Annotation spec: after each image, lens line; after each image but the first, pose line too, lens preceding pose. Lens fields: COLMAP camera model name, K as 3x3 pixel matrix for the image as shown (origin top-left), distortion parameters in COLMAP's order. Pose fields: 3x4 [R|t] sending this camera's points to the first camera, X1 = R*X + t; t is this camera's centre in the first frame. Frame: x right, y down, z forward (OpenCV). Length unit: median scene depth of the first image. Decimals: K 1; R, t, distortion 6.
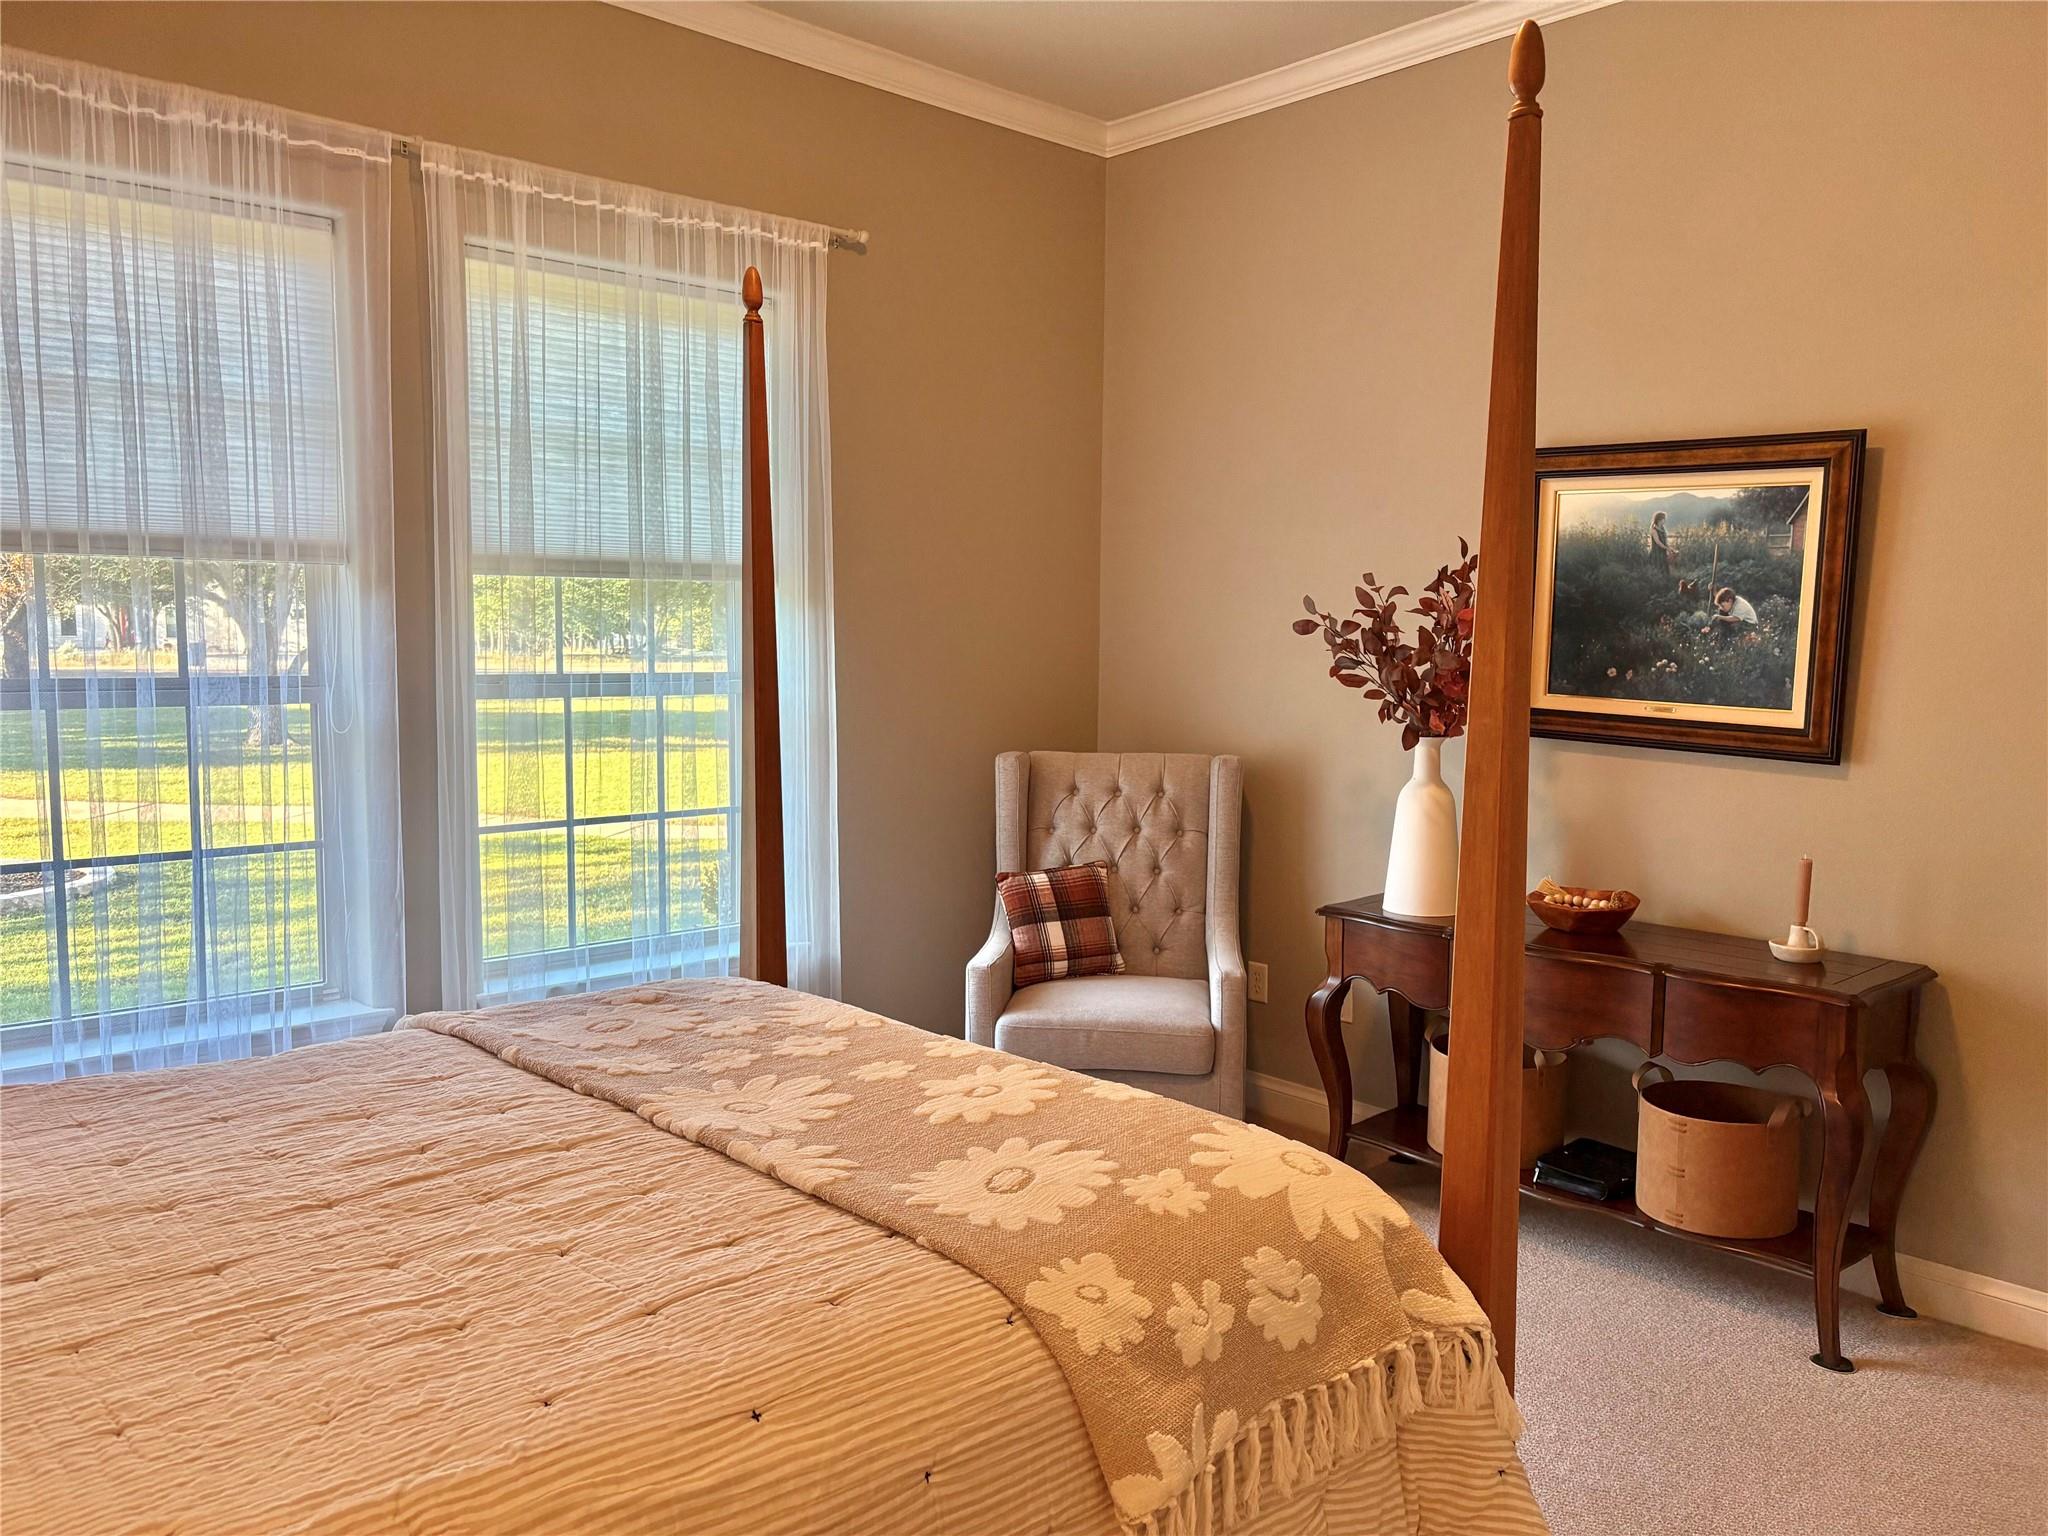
lens RADIAL K [[1566.5, 0, 1033.8], [0, 1566.5, 780.3], [0, 0, 1]] dist [0.080461, -0.095699]
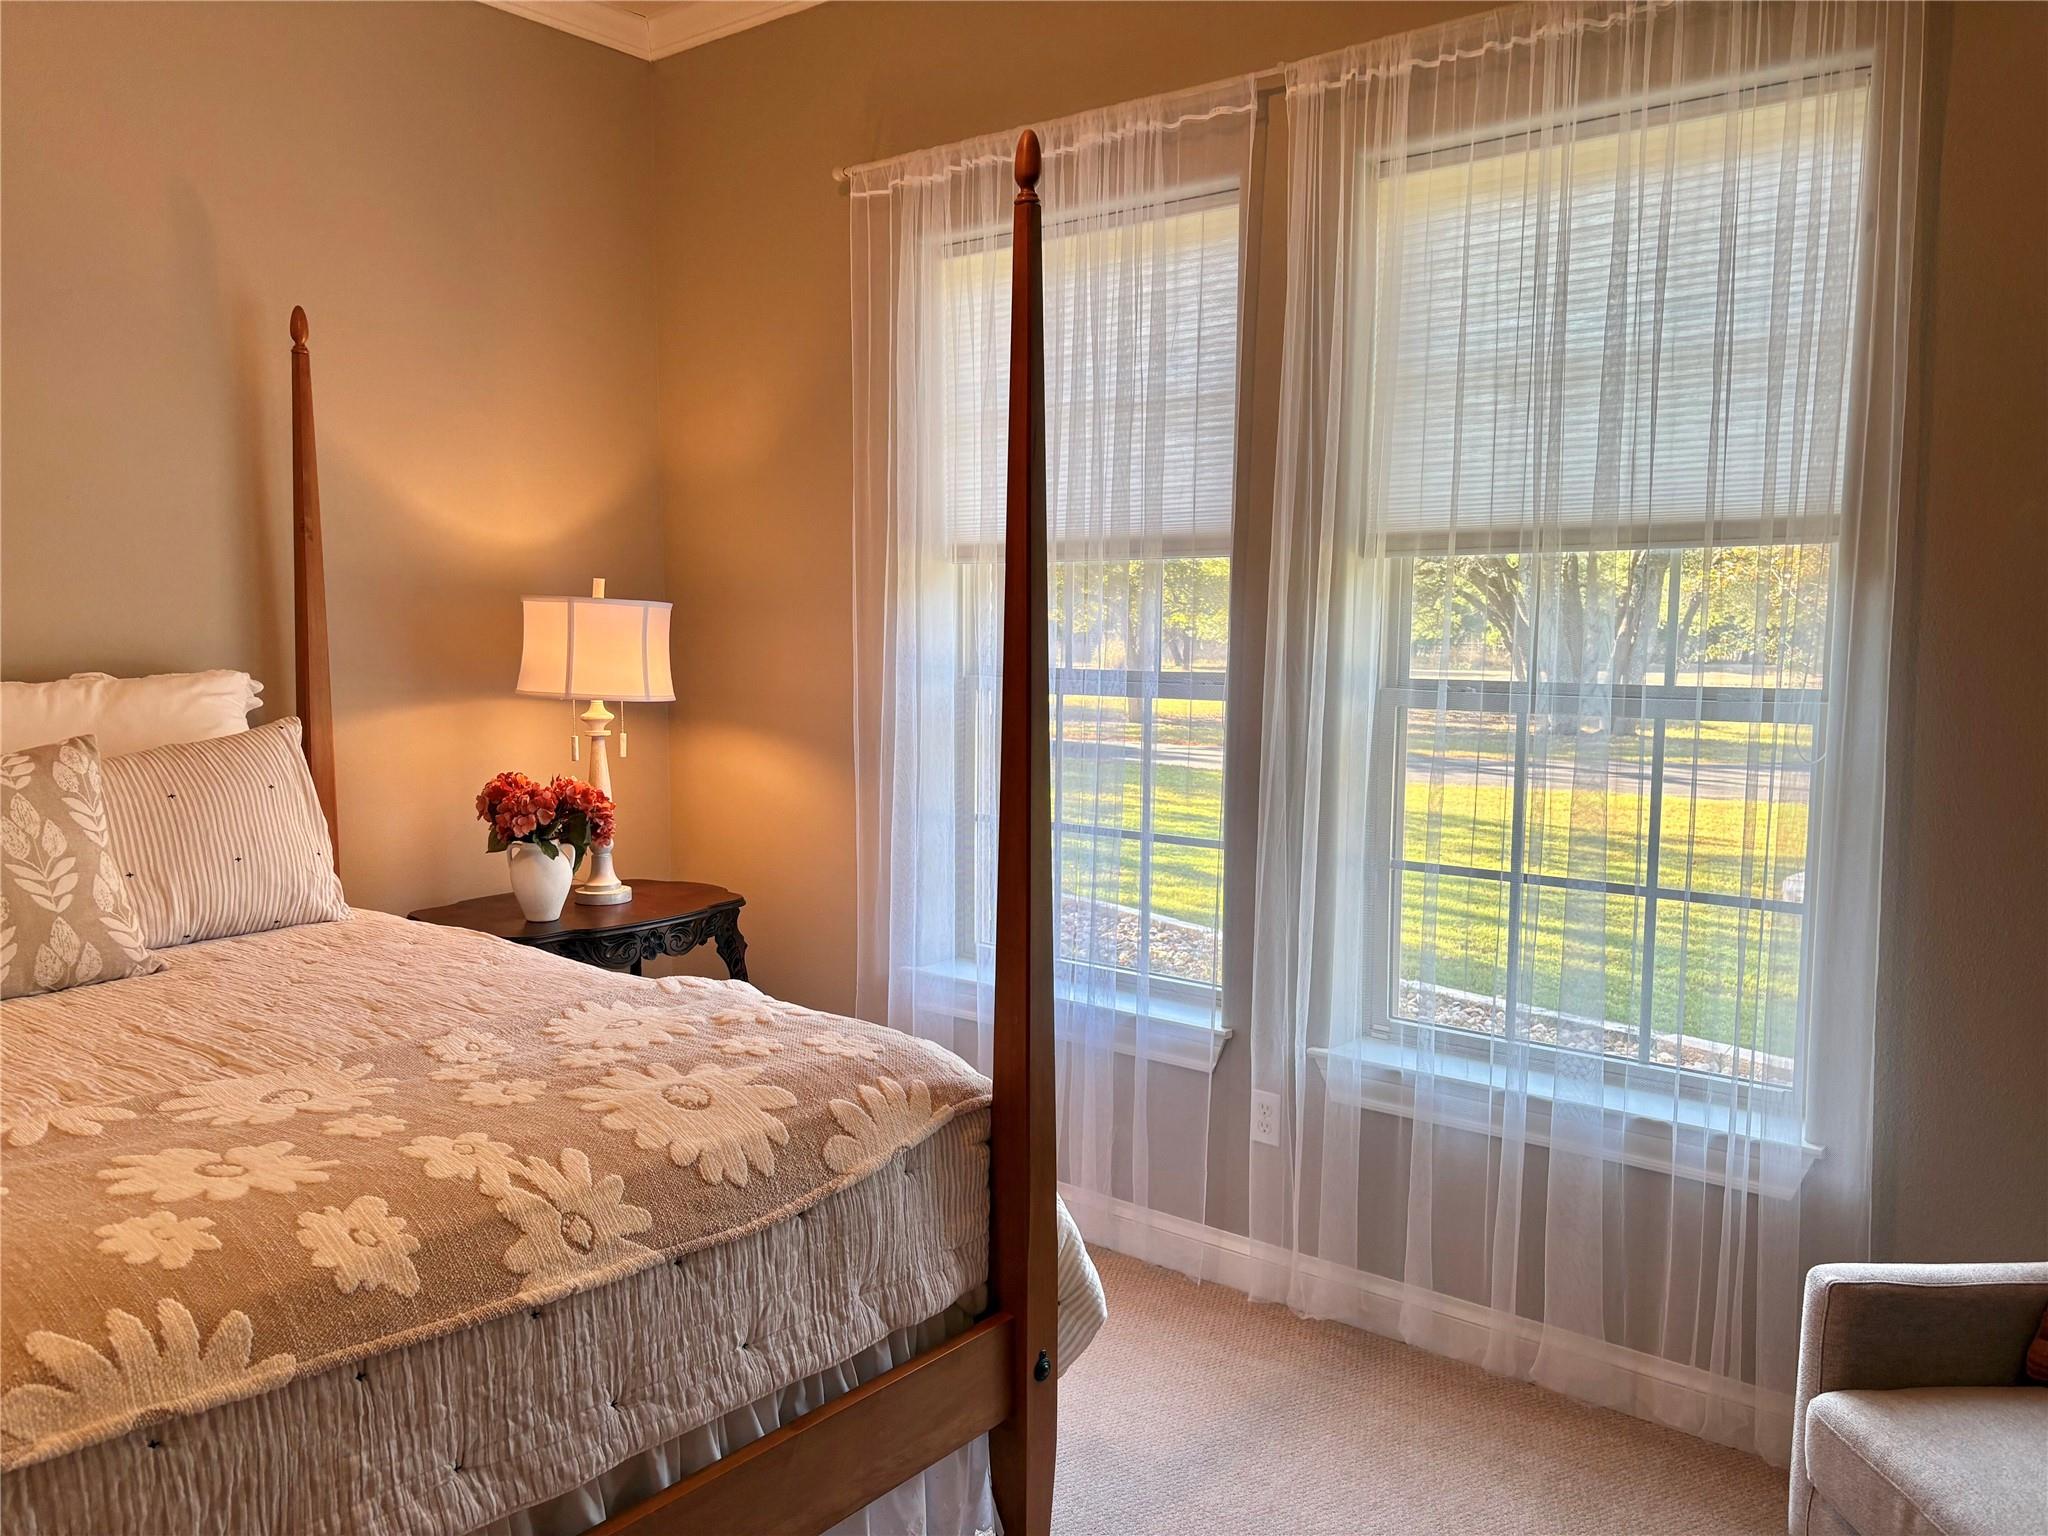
lens RADIAL K [[1566.5, 0, 1033.8], [0, 1566.5, 780.3], [0, 0, 1]] dist [0.080461, -0.095699]
pose [[0.135672, 0.095844, -0.986107, 0.511474], [-0.098996, 0.991640, 0.082762, -0.071566], [0.985795, 0.086392, 0.144026, 0.790301]]
